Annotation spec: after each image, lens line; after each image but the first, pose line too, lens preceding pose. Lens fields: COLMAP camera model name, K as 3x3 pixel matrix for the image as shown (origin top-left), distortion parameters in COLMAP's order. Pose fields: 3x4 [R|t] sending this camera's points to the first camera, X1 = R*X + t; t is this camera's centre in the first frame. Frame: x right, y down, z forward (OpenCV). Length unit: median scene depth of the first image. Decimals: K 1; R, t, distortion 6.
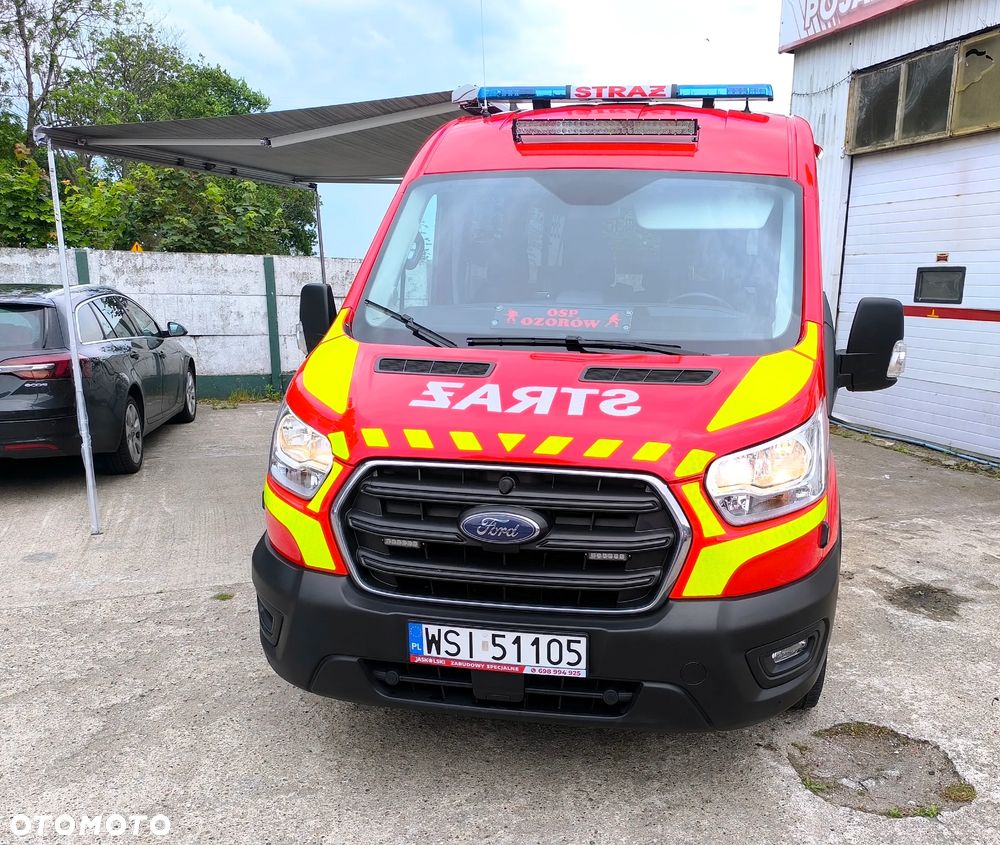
lens RADIAL K [[782.9, 0, 518.9], [0, 782.9, 460.8], [0, 0, 1]] dist [0.026192, -0.036755]
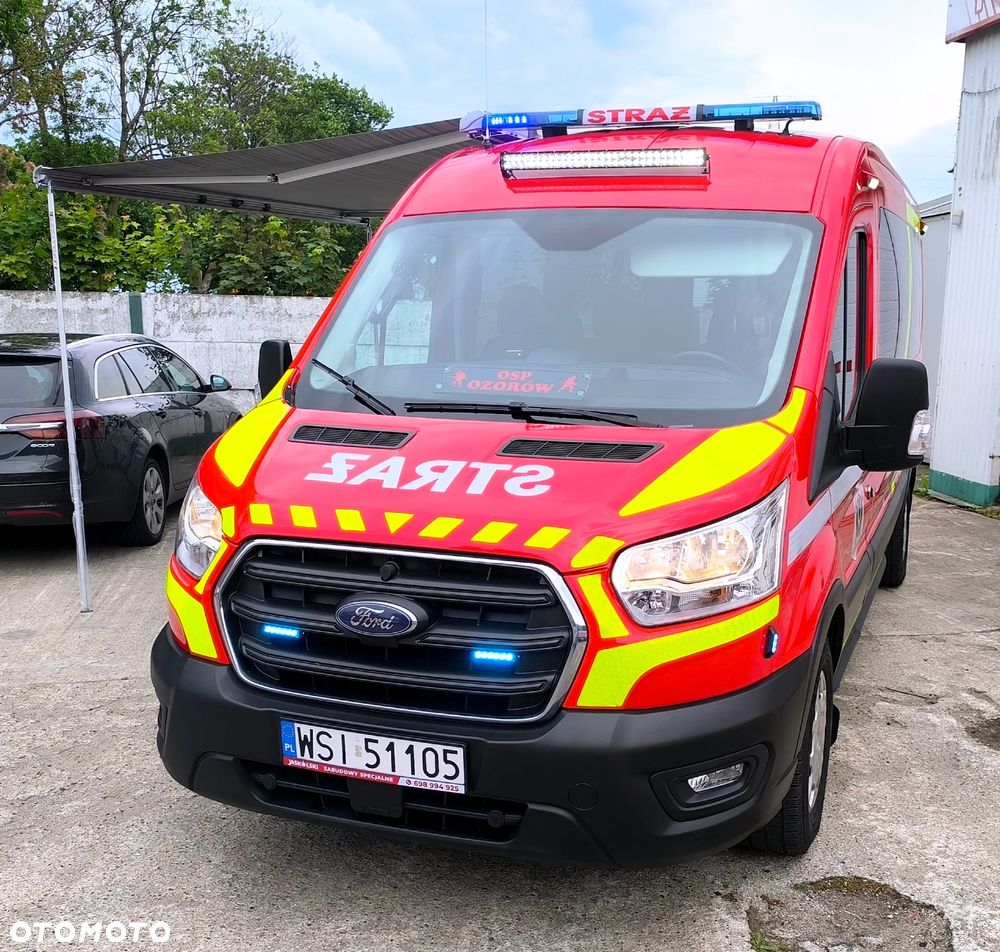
lens RADIAL K [[964.4, 0, 533.8], [0, 964.4, 506.7], [0, 0, 1]] dist [0.005104, 0.000000]
pose [[0.989629, 0.022808, -0.141822, 0.236541], [-0.027878, 0.999037, -0.033871, -0.007429], [0.140913, 0.037474, 0.989313, -0.051407]]
